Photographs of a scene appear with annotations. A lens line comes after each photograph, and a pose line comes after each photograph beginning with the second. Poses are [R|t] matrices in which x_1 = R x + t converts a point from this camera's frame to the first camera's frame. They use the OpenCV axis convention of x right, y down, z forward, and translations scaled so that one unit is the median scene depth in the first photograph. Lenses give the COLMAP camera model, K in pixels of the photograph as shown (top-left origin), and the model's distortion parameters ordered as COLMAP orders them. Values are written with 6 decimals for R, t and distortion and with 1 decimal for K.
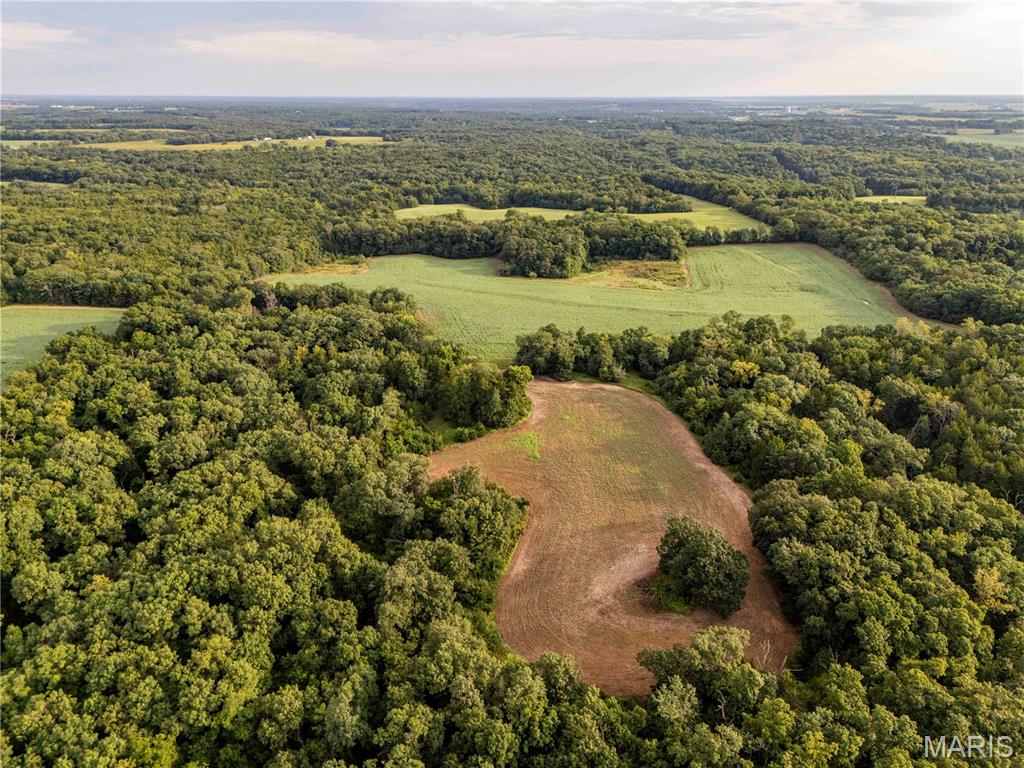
lens RADIAL K [[724.6, 0, 512.0], [0, 724.6, 384.0], [0, 0, 1]] dist [0.005462, -0.000269]
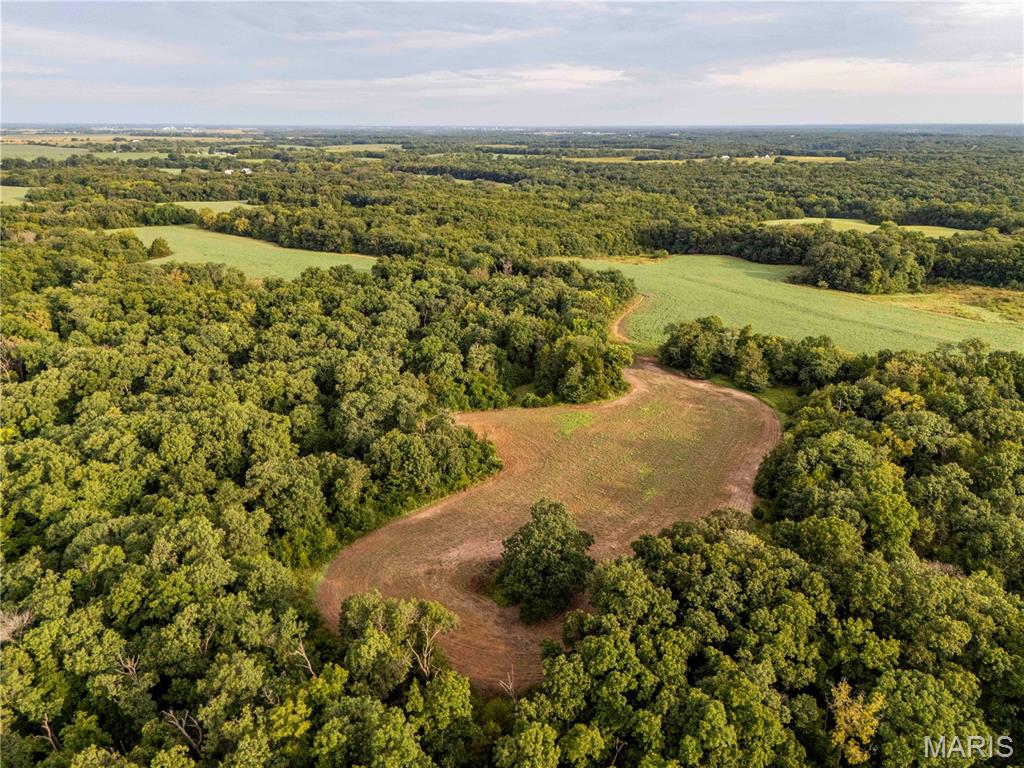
lens RADIAL K [[713.3, 0, 512.0], [0, 713.3, 384.0], [0, 0, 1]] dist [0.000531, -0.004279]
pose [[0.805789, 0.191044, -0.560541, 0.226037], [-0.205987, 0.977849, 0.037160, 0.009333], [0.555224, 0.085521, 0.827292, 0.103222]]
